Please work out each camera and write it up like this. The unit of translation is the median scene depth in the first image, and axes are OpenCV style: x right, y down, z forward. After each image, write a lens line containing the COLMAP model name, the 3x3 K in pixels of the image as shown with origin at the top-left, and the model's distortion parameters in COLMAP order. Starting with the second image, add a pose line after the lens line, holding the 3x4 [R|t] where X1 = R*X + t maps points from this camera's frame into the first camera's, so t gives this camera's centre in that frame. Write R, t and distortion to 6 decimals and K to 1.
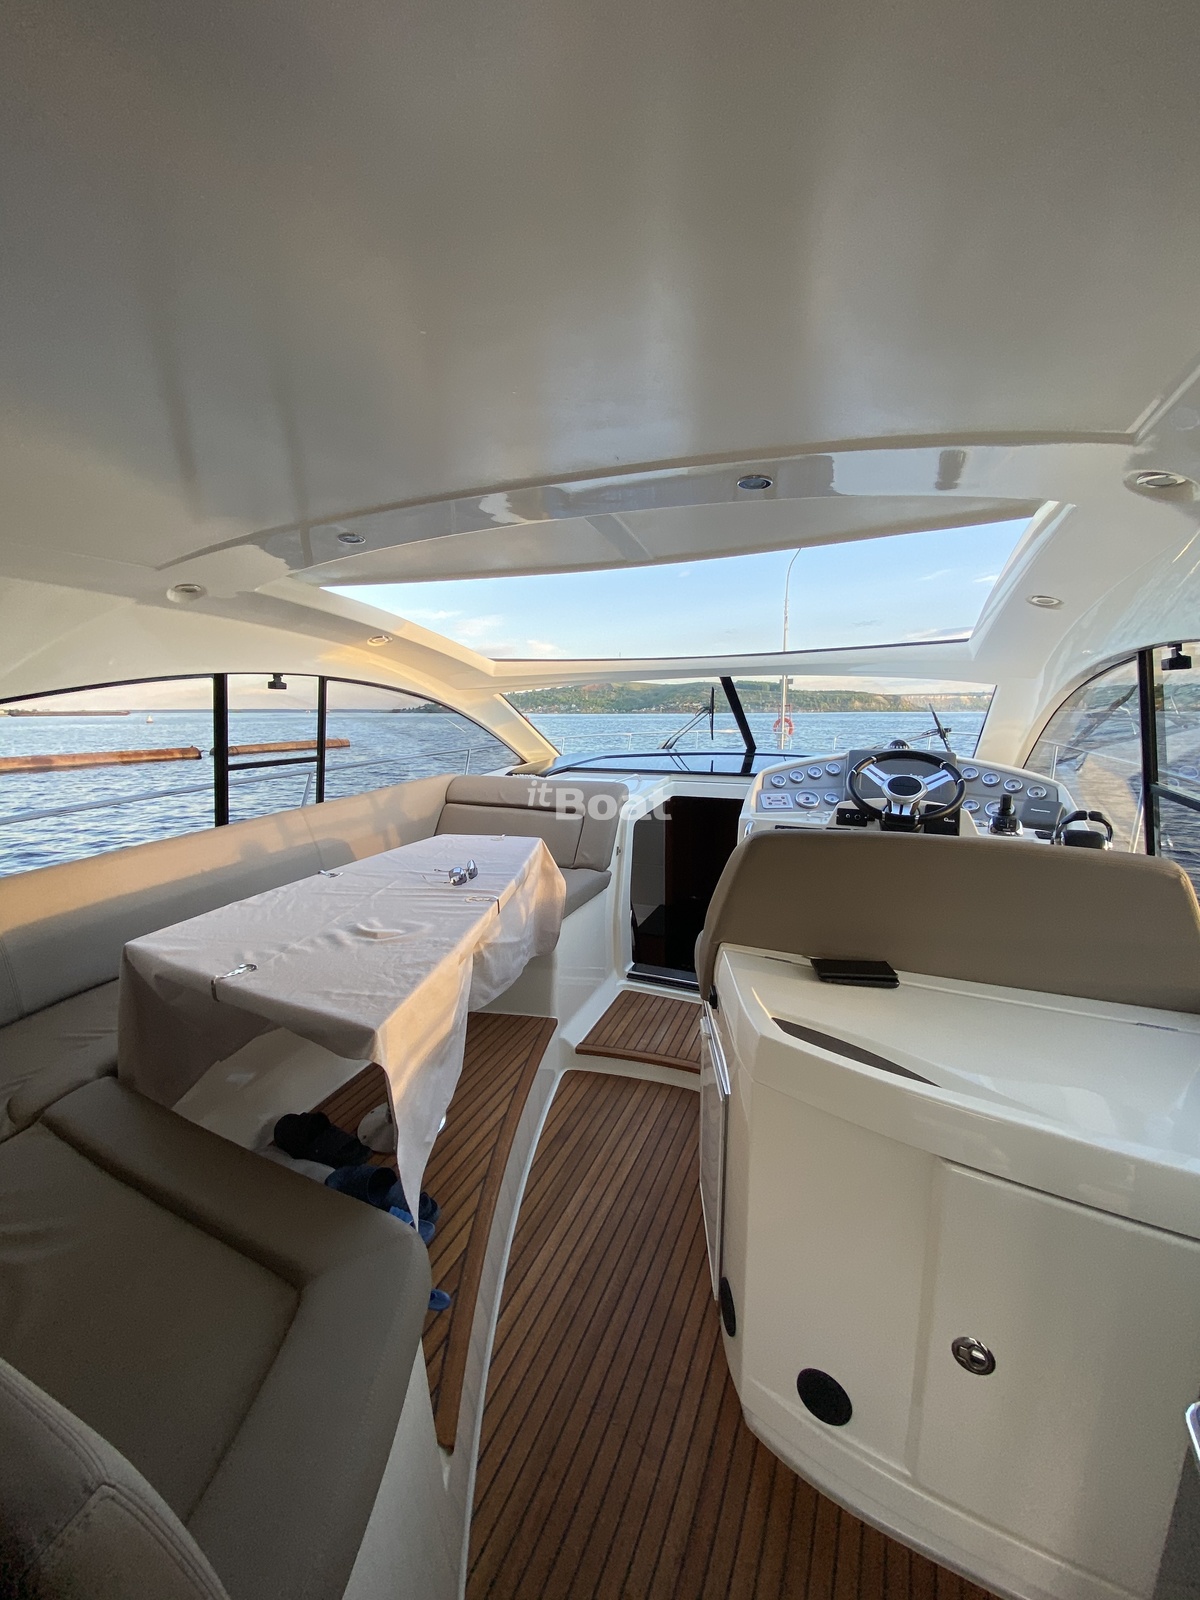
lens RADIAL K [[642.2, 0, 600.0], [0, 642.2, 800.0], [0, 0, 1]] dist [-0.020556, -0.000082]
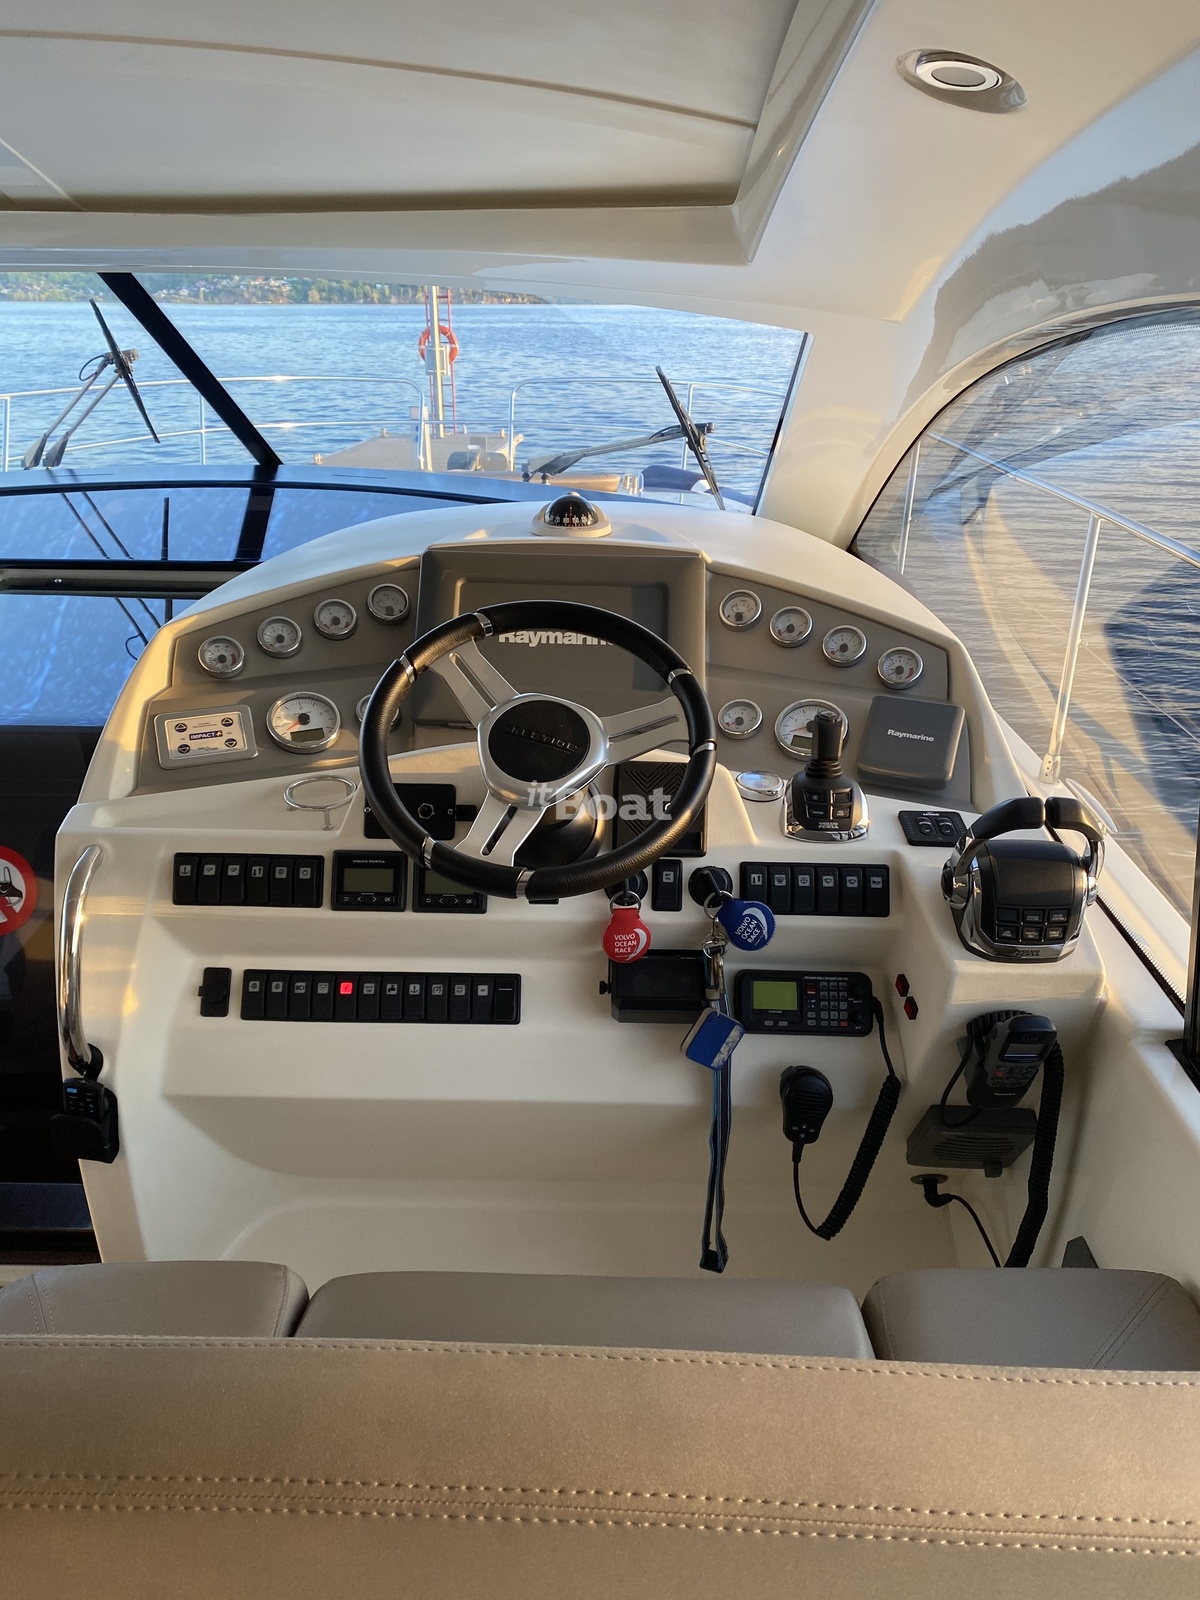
lens RADIAL K [[1232.6, 0, 600.0], [0, 1232.6, 800.0], [0, 0, 1]] dist [0.009511, -0.002344]
pose [[0.928147, -0.156846, 0.337554, 0.243817], [0.069036, 0.963687, 0.257957, -0.114022], [-0.365756, -0.216118, 0.905271, 0.360586]]
